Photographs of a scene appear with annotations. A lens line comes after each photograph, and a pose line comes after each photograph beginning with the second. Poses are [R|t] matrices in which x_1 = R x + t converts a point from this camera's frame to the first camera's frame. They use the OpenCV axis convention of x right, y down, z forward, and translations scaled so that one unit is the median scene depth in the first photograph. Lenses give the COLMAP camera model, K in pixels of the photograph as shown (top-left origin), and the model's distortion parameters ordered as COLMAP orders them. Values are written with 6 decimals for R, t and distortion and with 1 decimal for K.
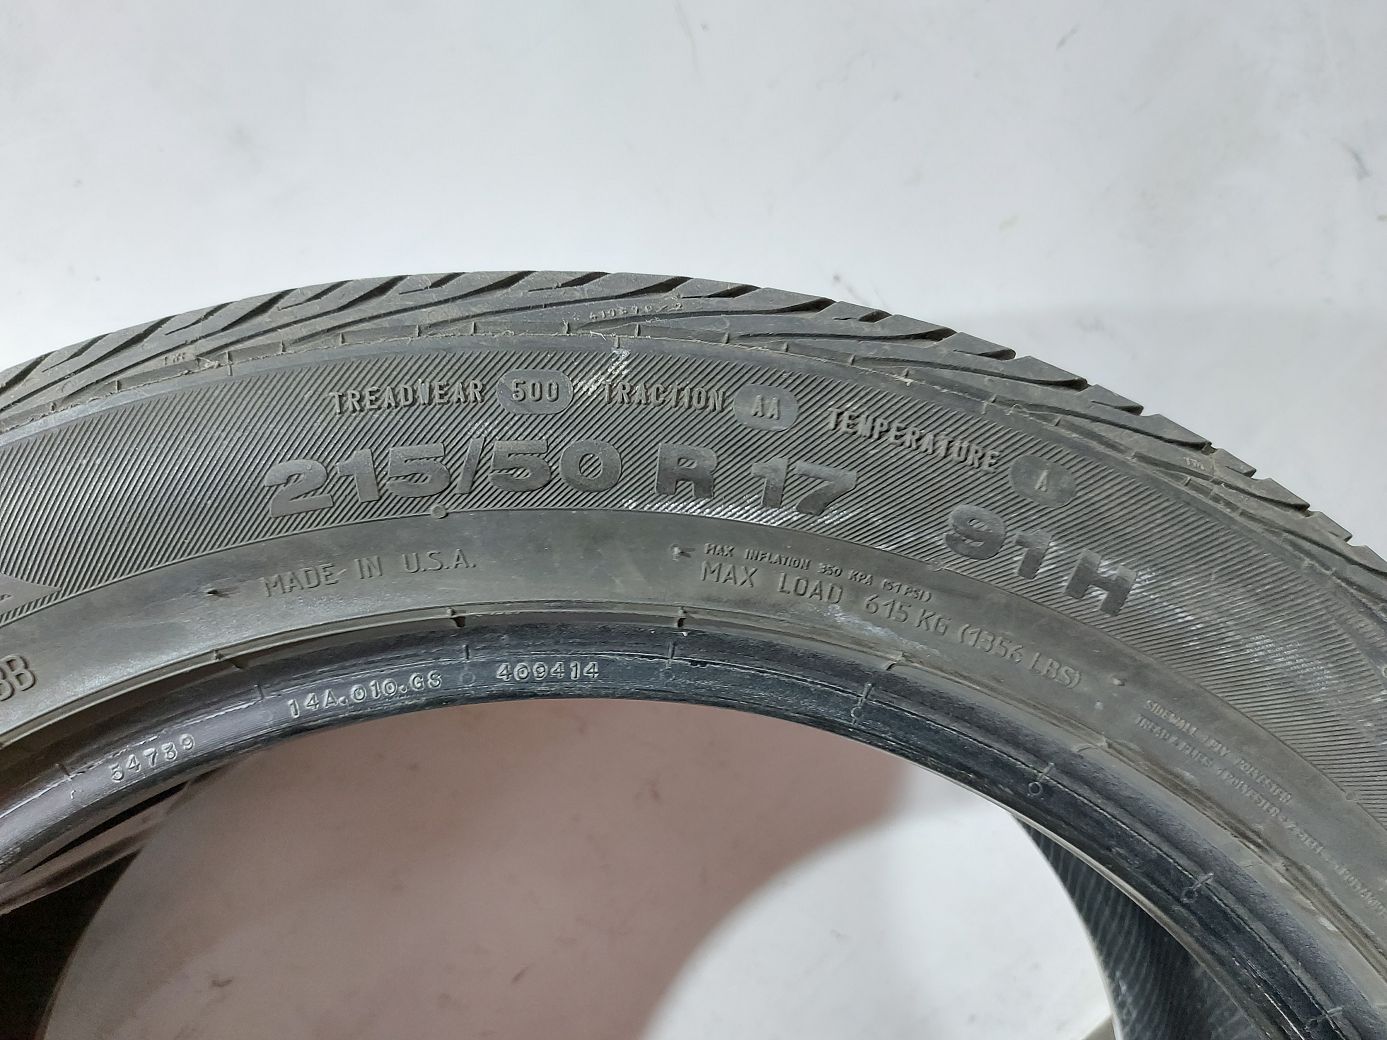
lens RADIAL K [[1074.0, 0, 657.6], [0, 1074.0, 518.4], [0, 0, 1]] dist [0.004286, -0.056676]
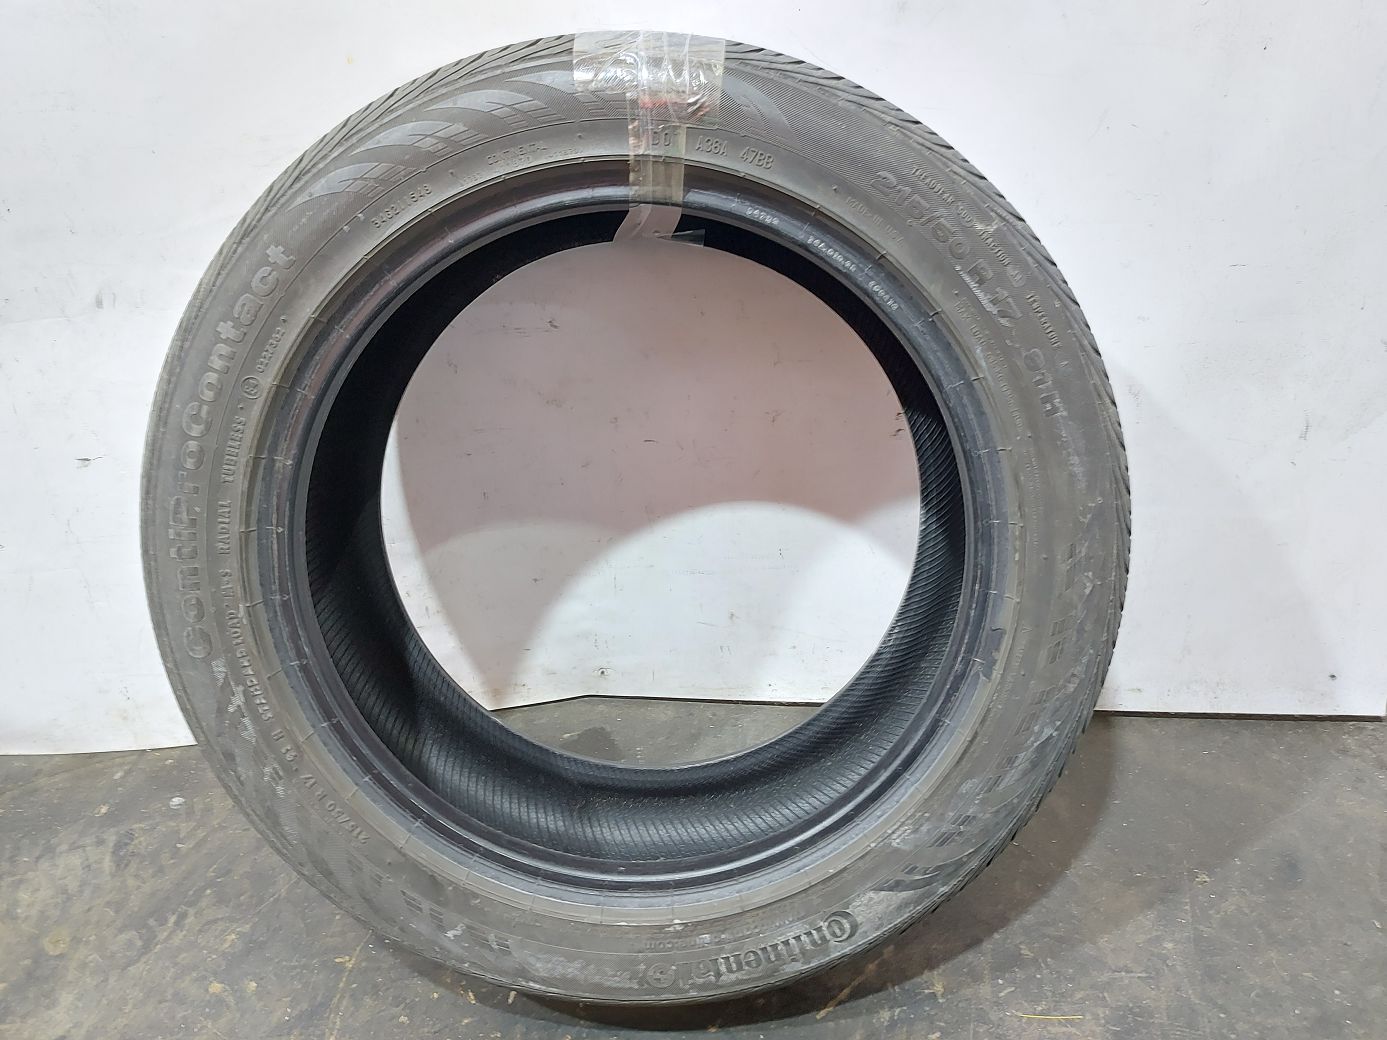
lens RADIAL K [[951.0, 0, 676.9], [0, 951.0, 523.1], [0, 0, 1]] dist [0.004494, -0.027471]
pose [[0.720341, 0.691794, 0.050296, -0.218618], [-0.689517, 0.706321, 0.160238, 0.568329], [0.075326, -0.150106, 0.985796, -1.631771]]
